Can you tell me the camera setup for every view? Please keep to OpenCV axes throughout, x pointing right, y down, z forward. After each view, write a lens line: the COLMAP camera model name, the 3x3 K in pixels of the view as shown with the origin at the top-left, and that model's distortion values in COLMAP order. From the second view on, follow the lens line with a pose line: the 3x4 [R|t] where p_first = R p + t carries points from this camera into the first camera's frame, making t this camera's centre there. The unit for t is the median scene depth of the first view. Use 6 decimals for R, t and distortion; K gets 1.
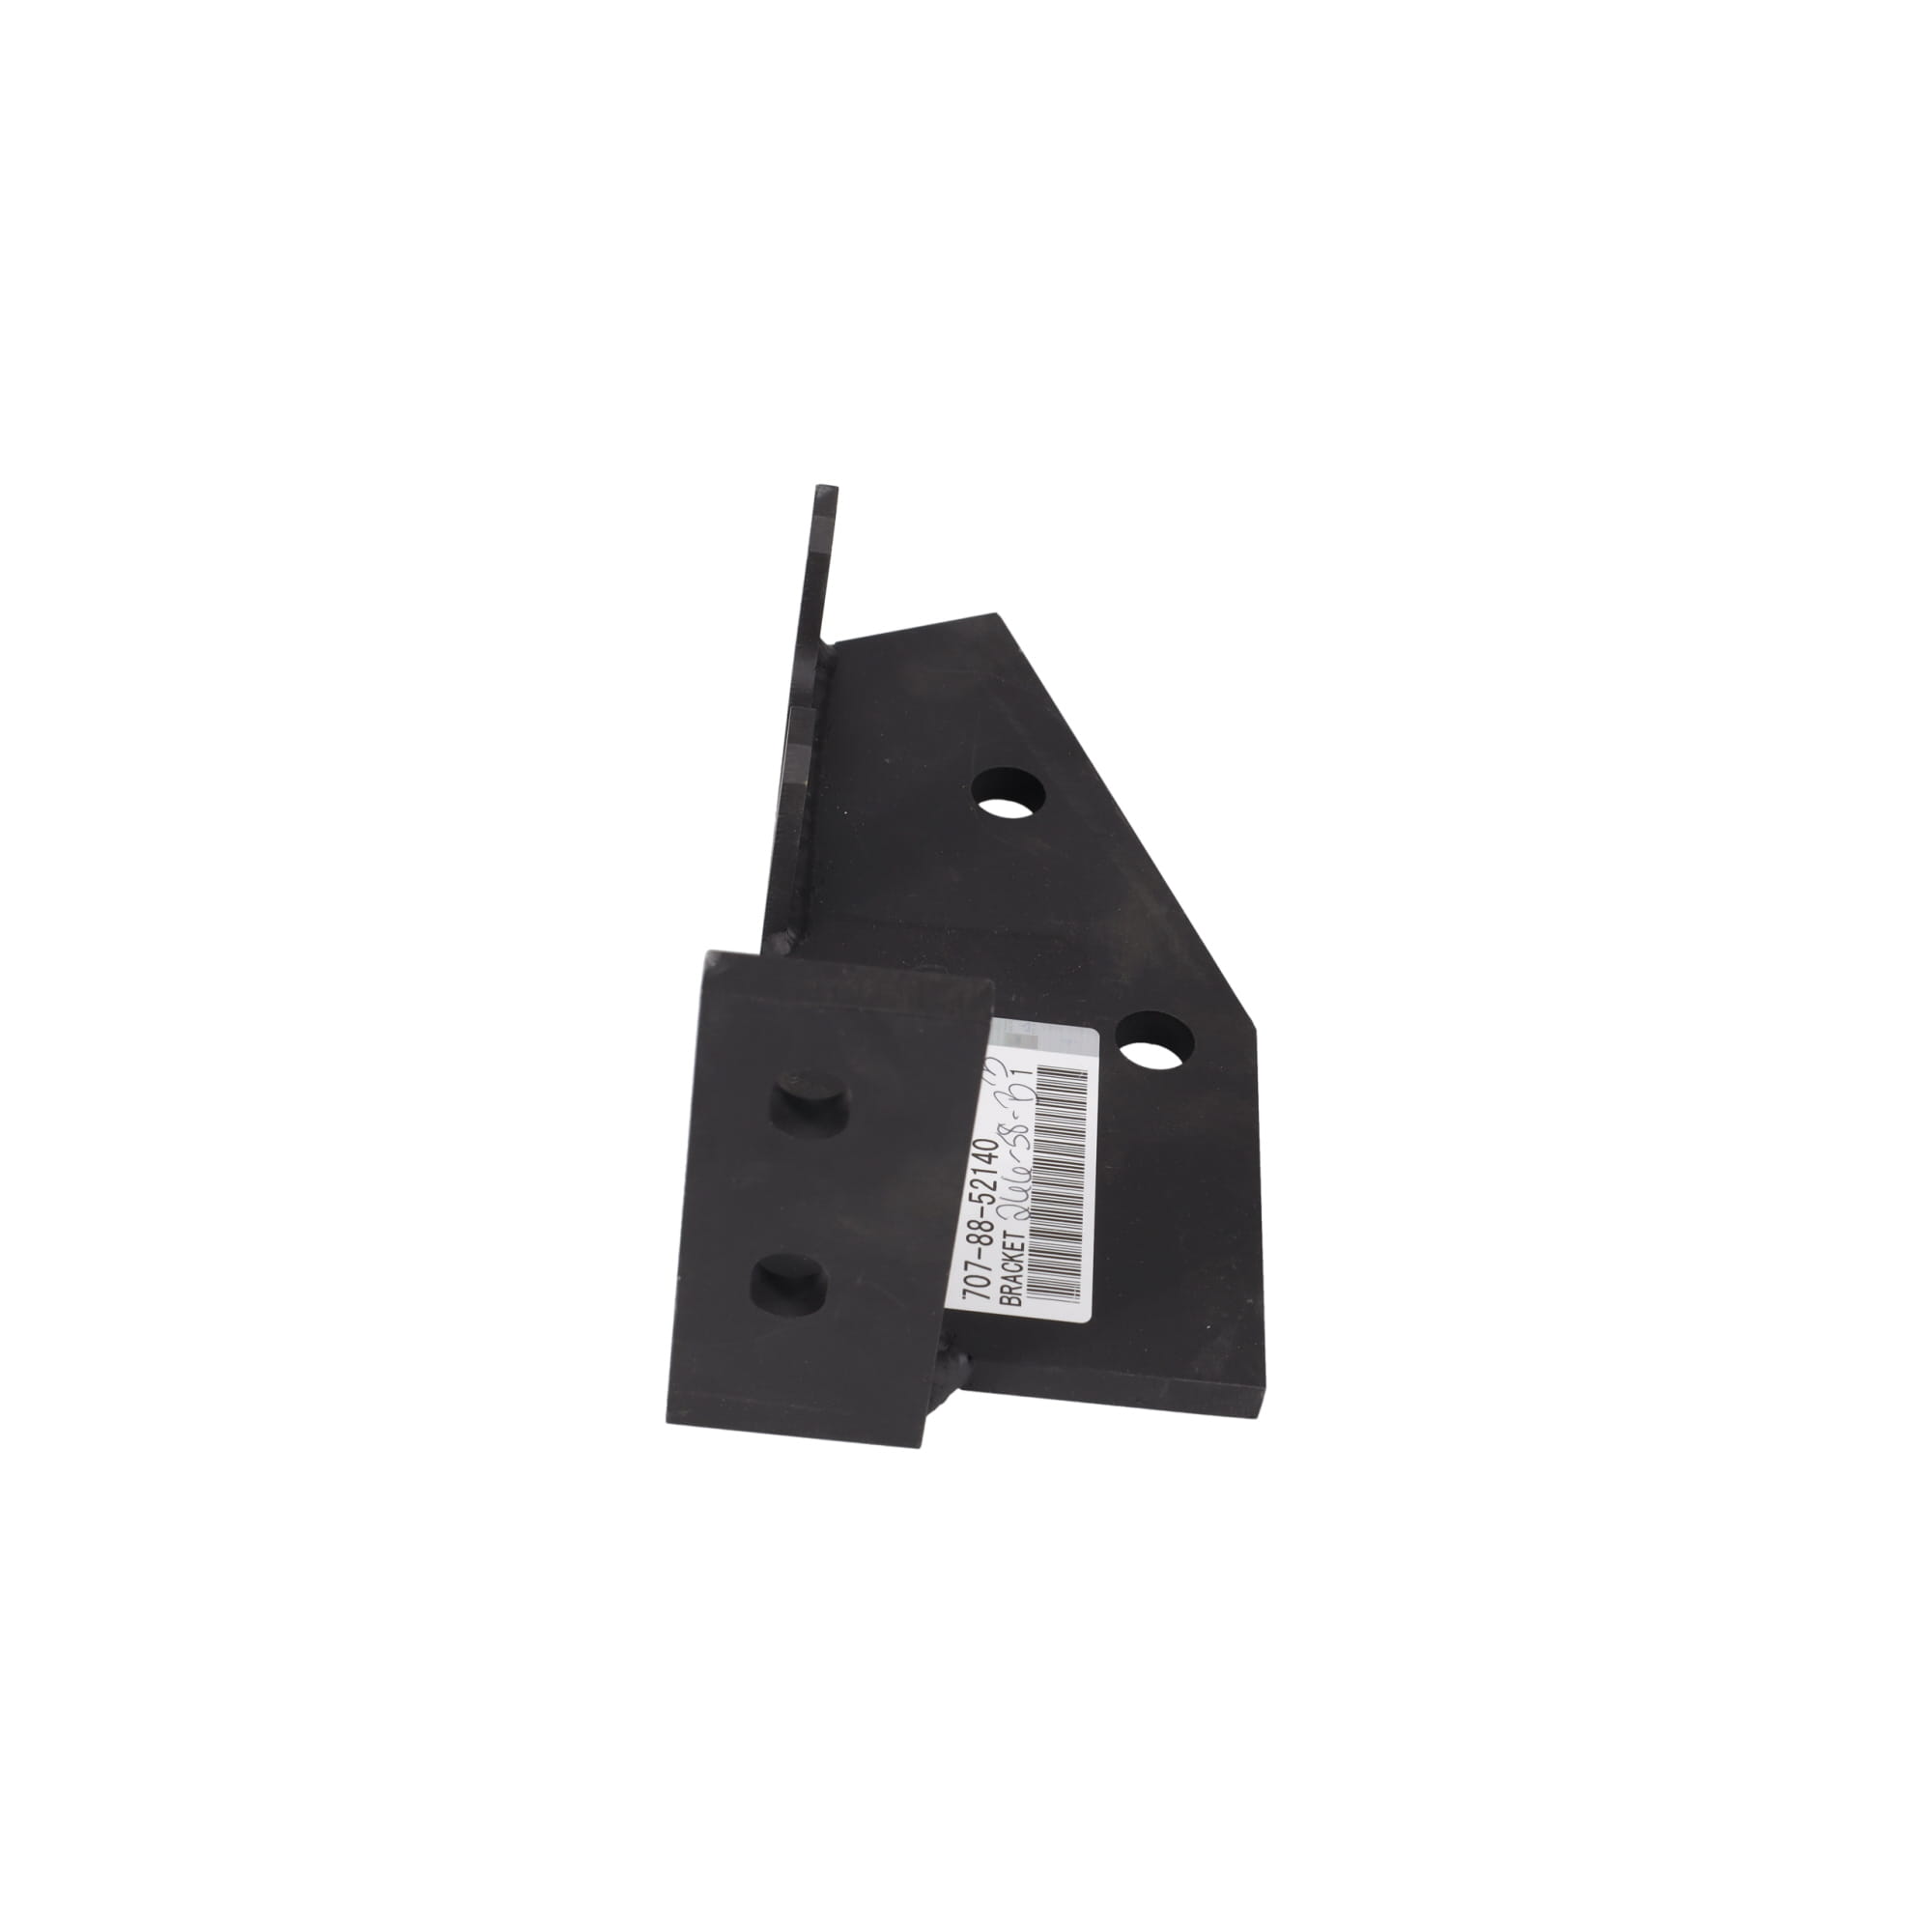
lens RADIAL K [[3175.9, 0, 967.0], [0, 3175.9, 968.2], [0, 0, 1]] dist [0.186935, 0.000000]
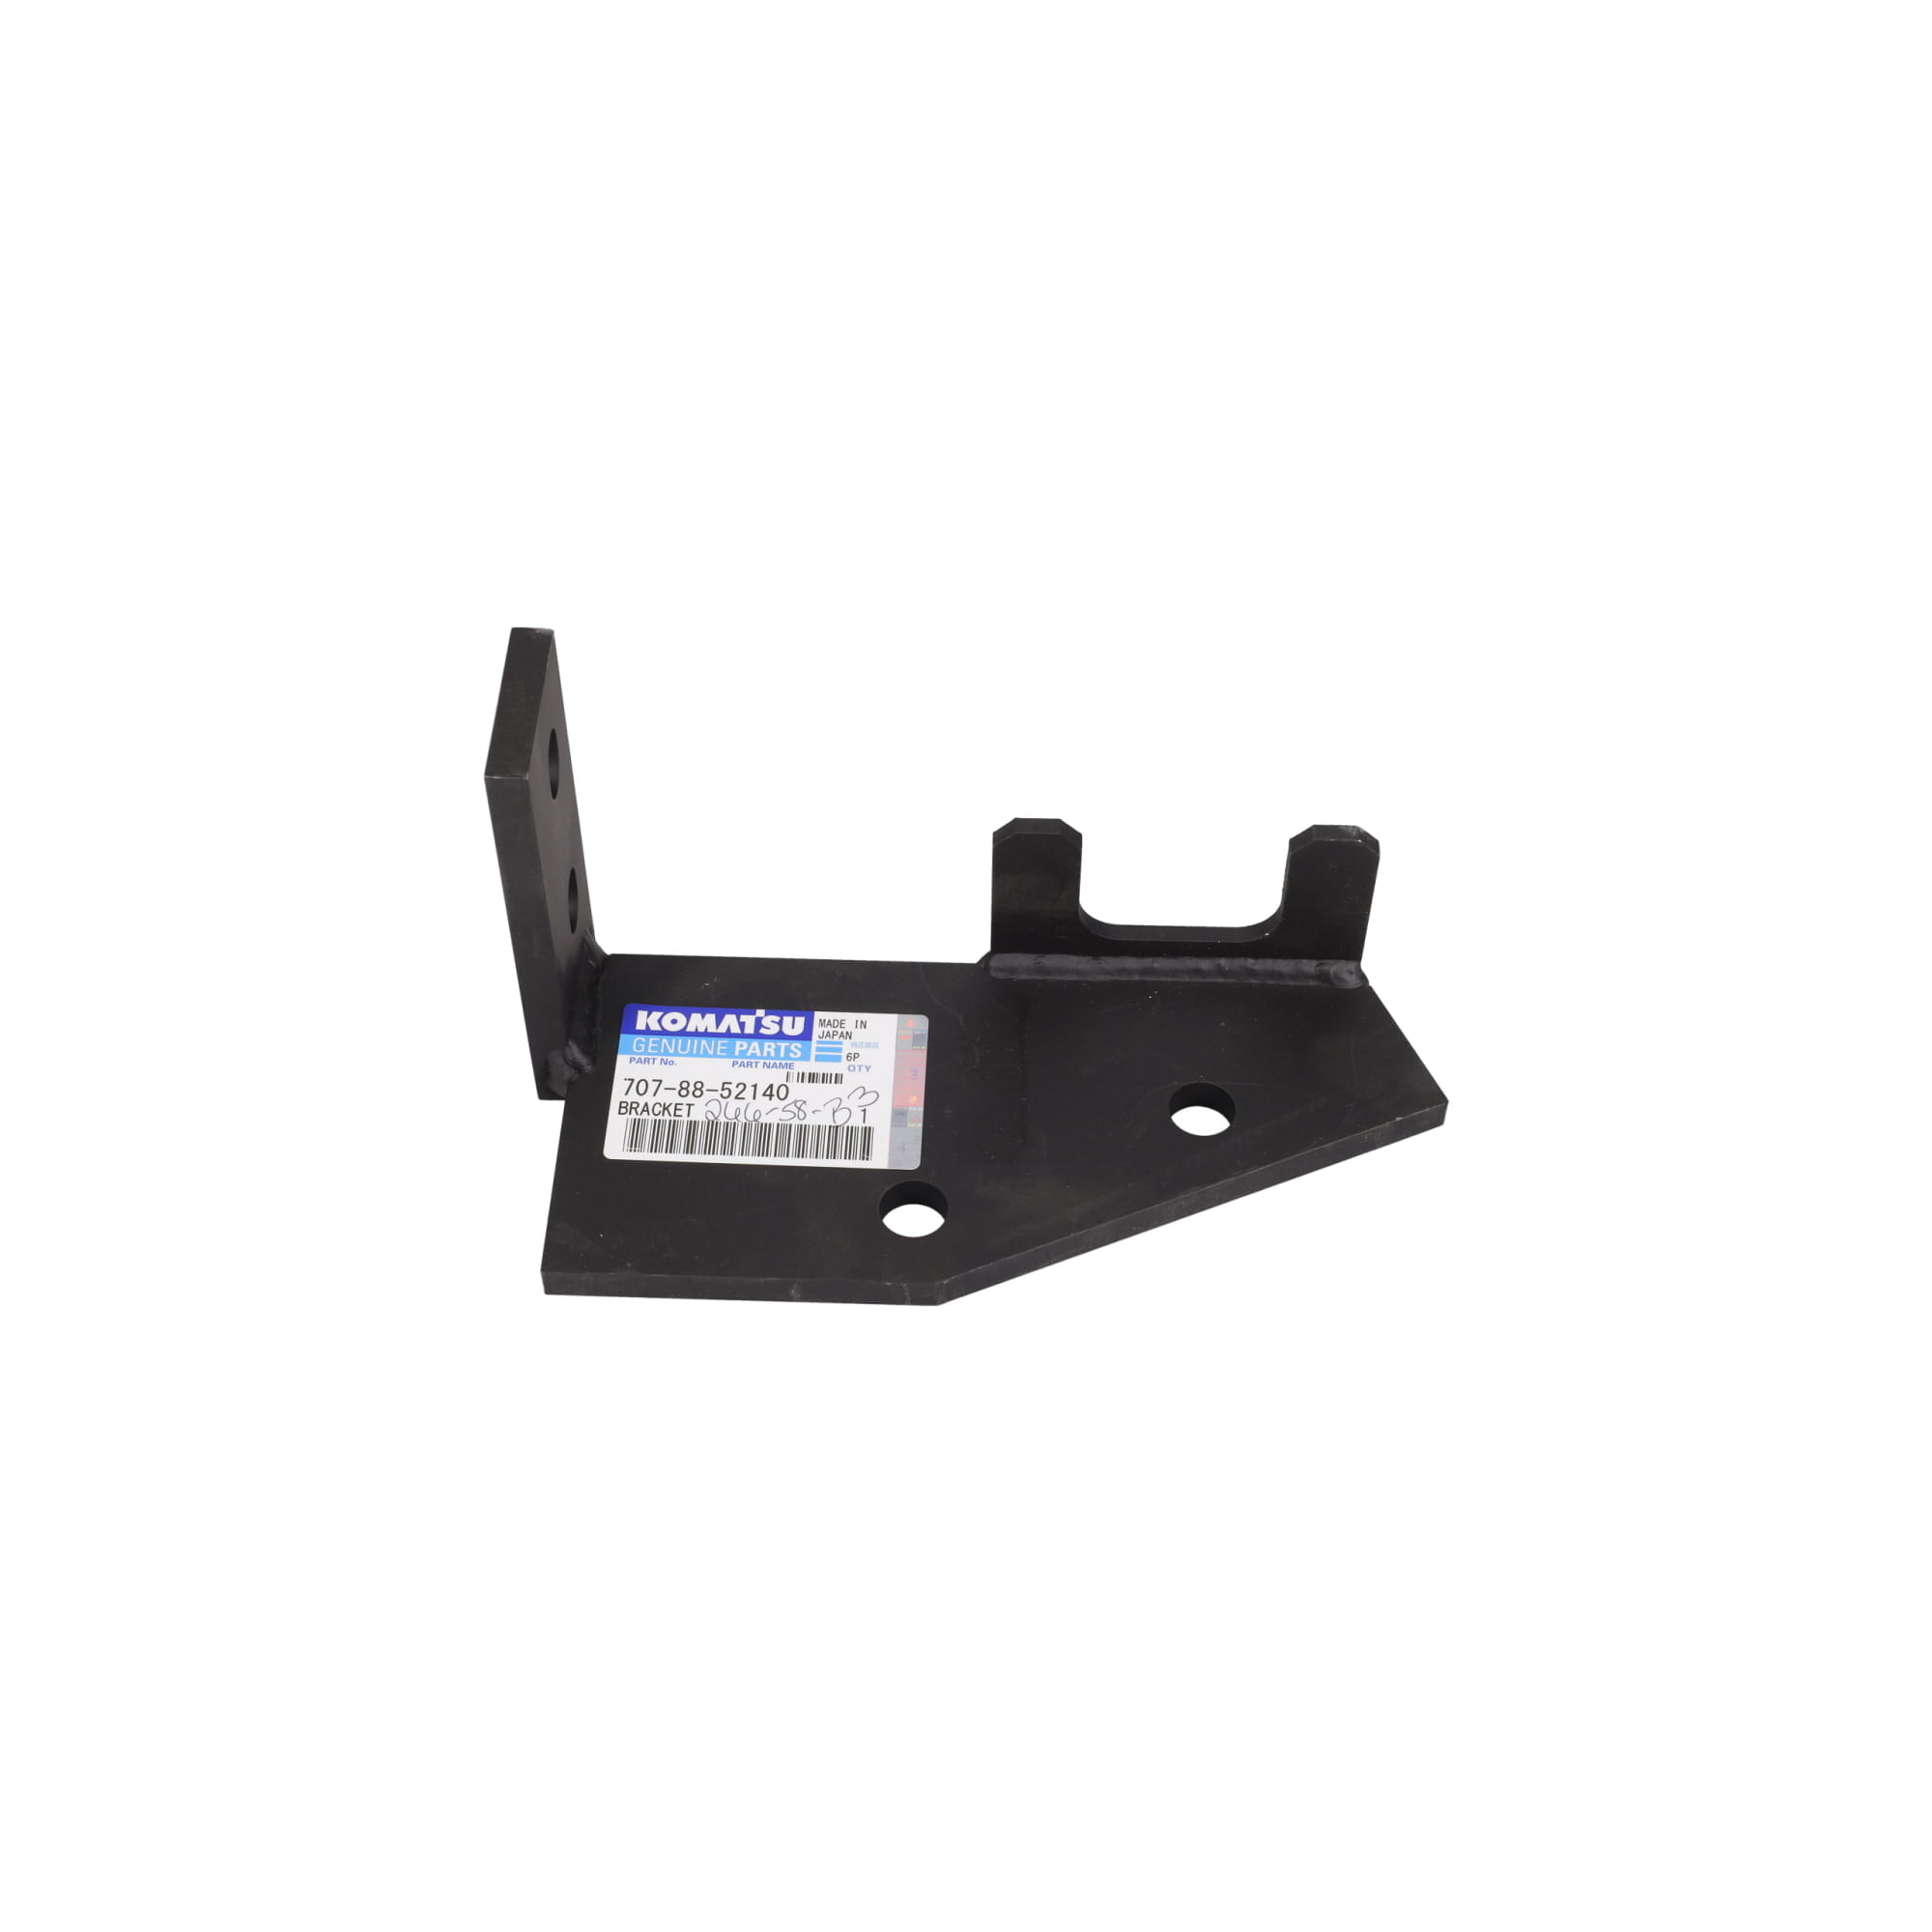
lens RADIAL K [[3175.9, 0, 969.4], [0, 3175.9, 963.1], [0, 0, 1]] dist [0.186935, 0.000000]
pose [[-0.000464, 0.671420, -0.741077, 0.901214], [-0.713648, 0.518905, 0.470578, -0.613059], [0.700504, 0.529087, 0.478917, 0.436251]]
